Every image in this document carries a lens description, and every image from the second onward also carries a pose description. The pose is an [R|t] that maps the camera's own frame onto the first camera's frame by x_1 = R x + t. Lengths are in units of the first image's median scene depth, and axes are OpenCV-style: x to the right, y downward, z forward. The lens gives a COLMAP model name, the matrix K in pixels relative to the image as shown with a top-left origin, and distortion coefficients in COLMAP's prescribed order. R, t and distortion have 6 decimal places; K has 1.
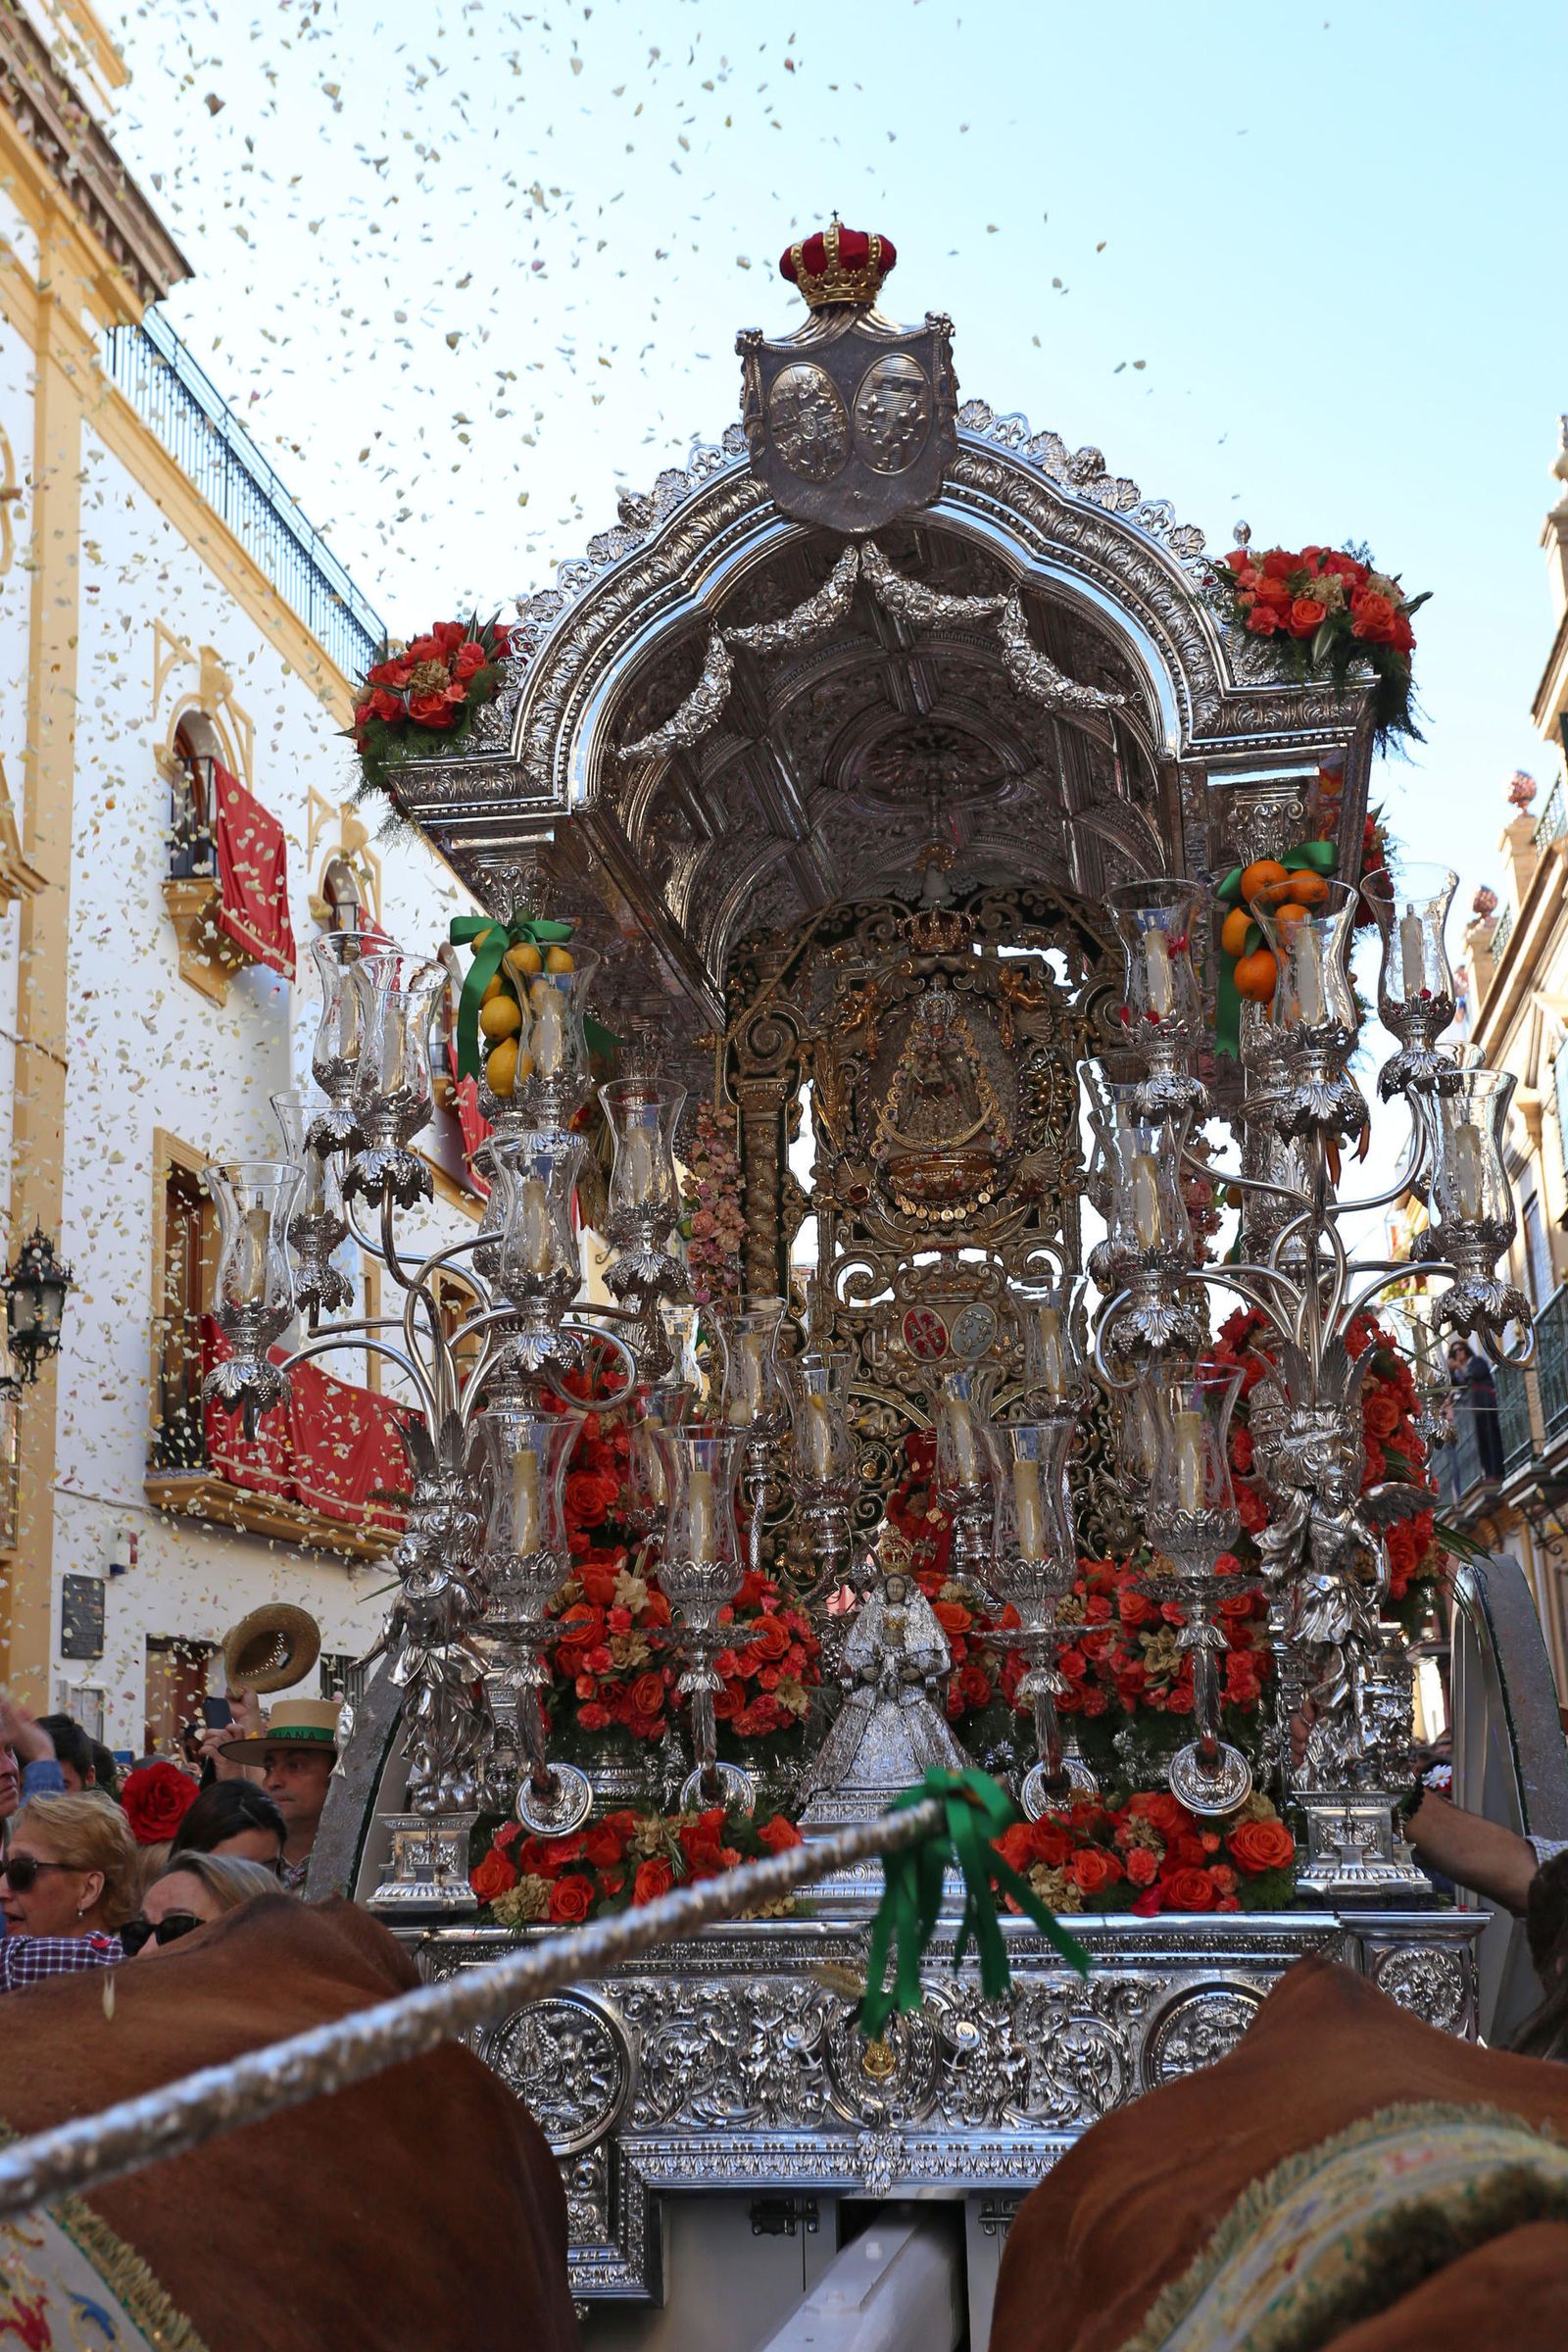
lens RADIAL K [[2559.2, 0, 784.0], [0, 2559.2, 1176.0], [0, 0, 1]] dist [0.031835, 0.030102]
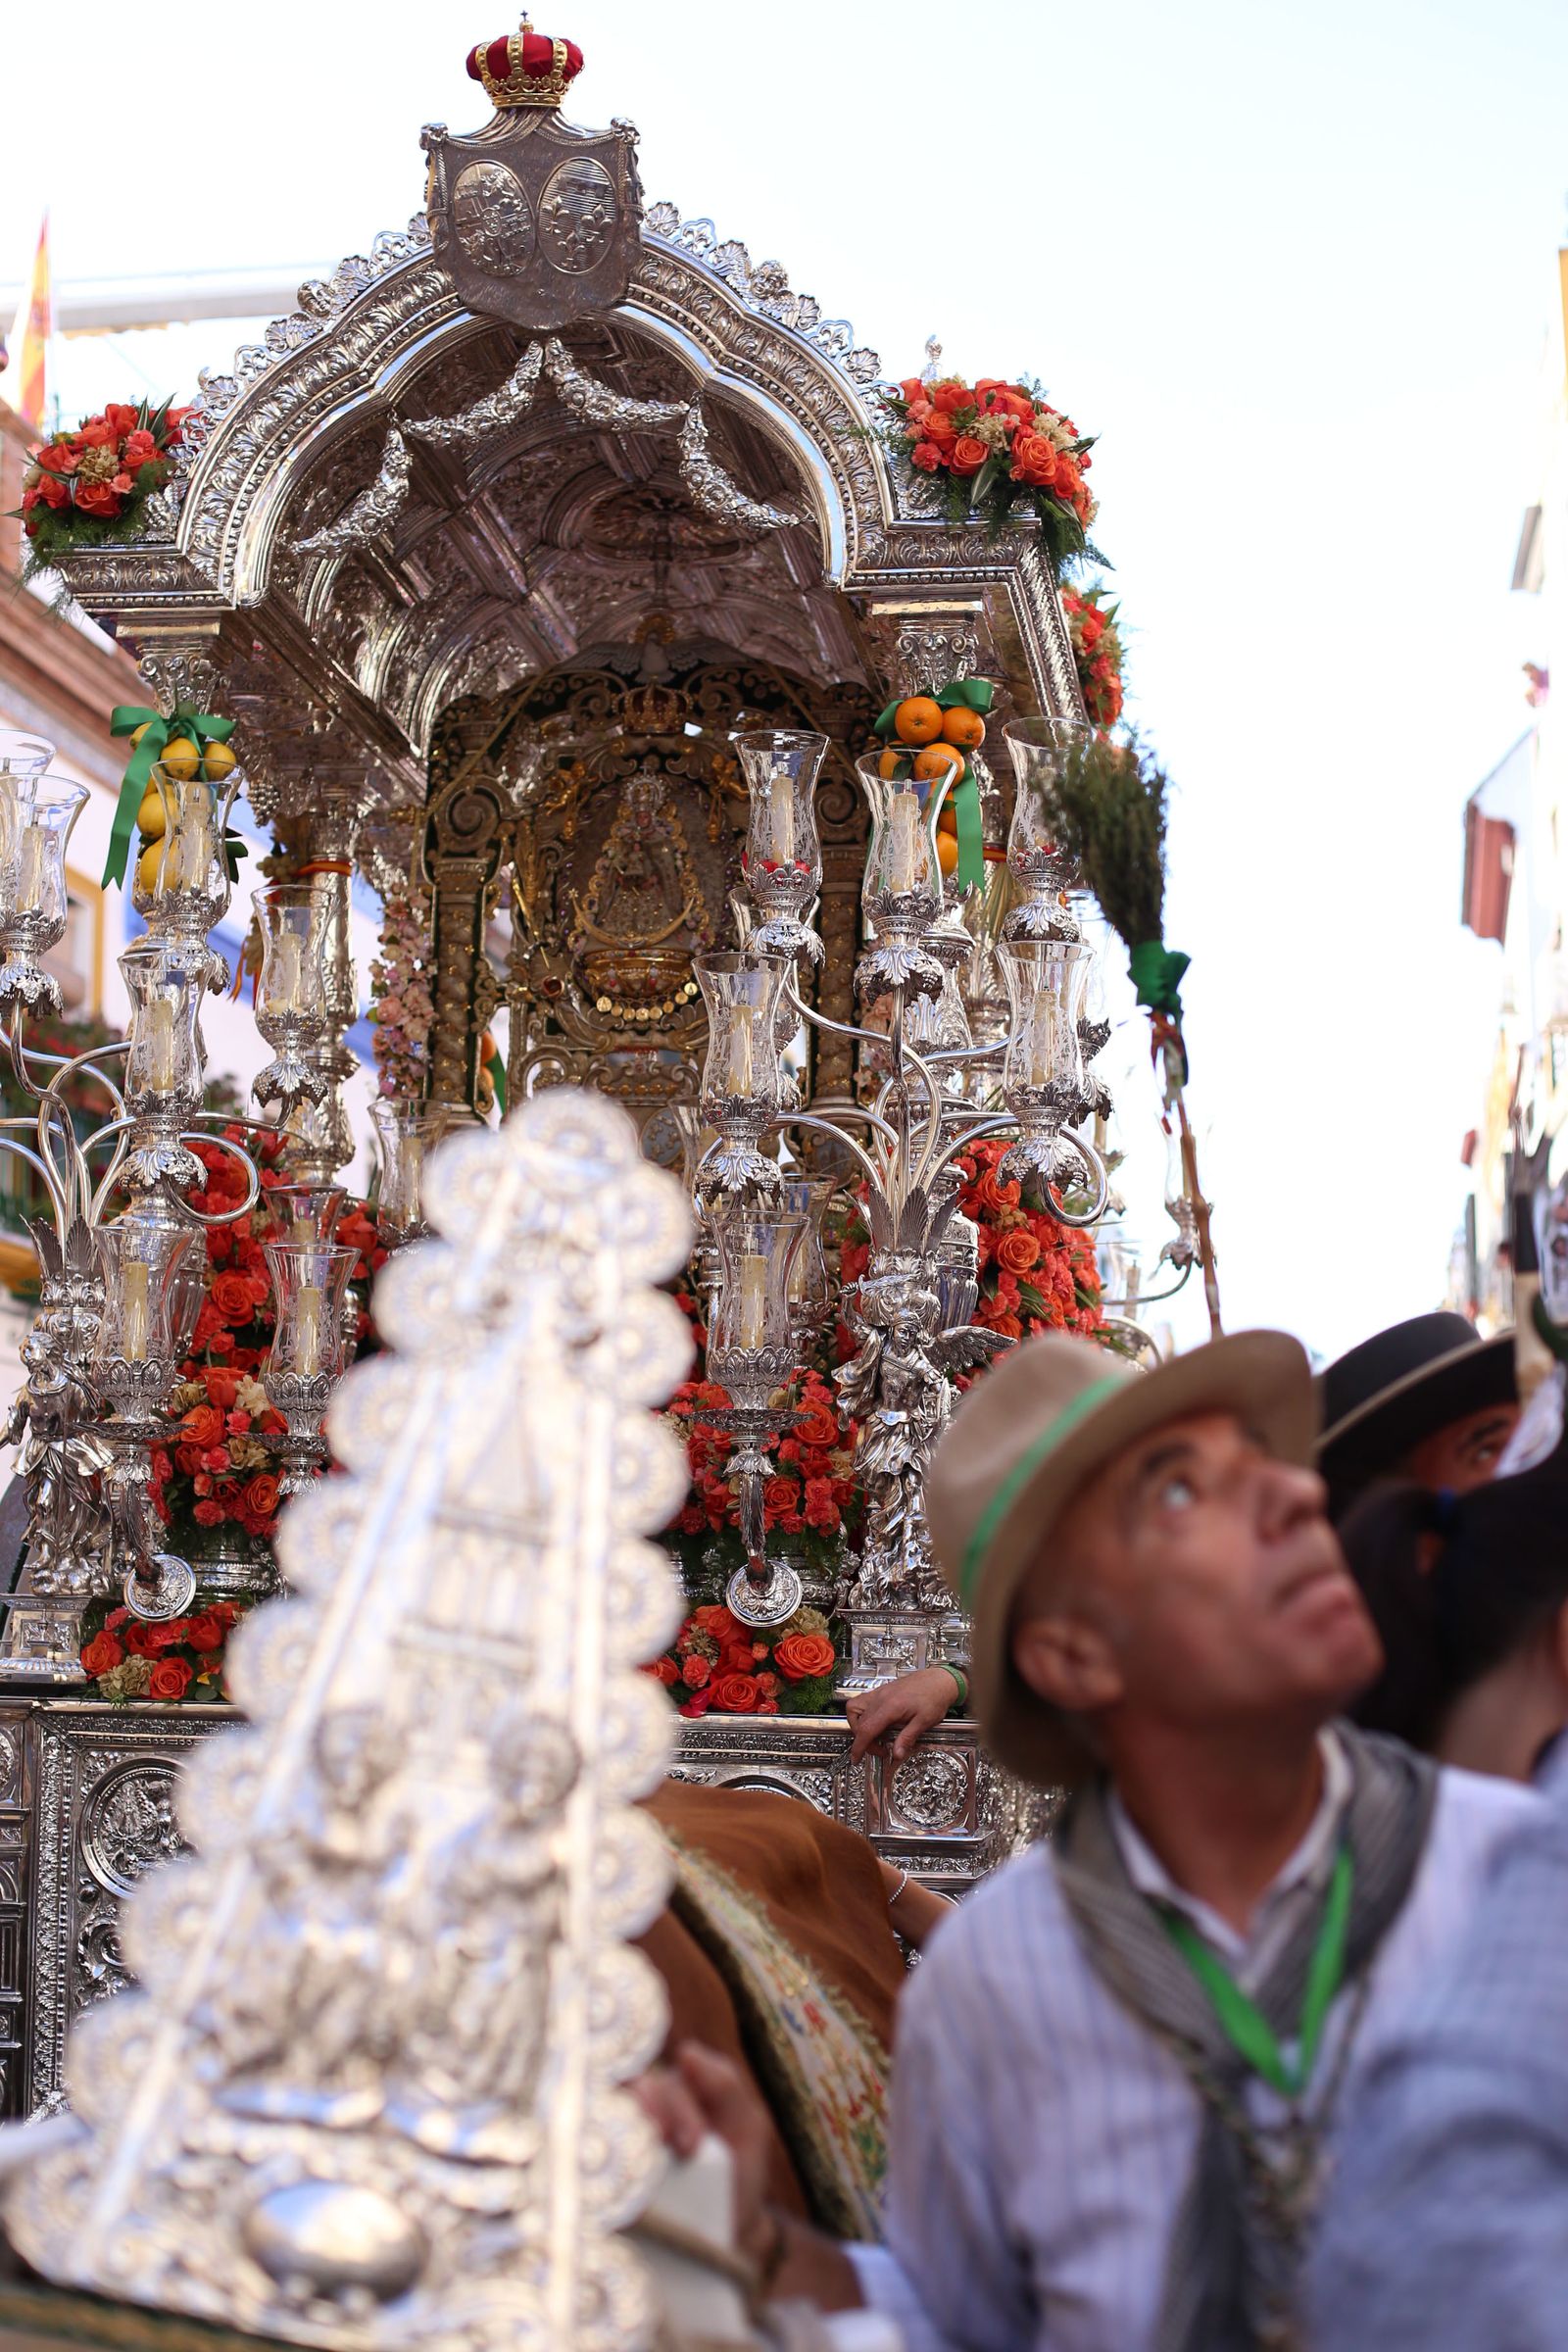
lens RADIAL K [[3414.7, 0, 784.5], [0, 3414.7, 1141.1], [0, 0, 1]] dist [-0.128997, 0.093296]
pose [[0.998974, 0.042729, 0.015009, 0.119713], [-0.043961, 0.994540, 0.094643, -0.072613], [-0.010883, -0.095206, 0.995398, -0.327369]]
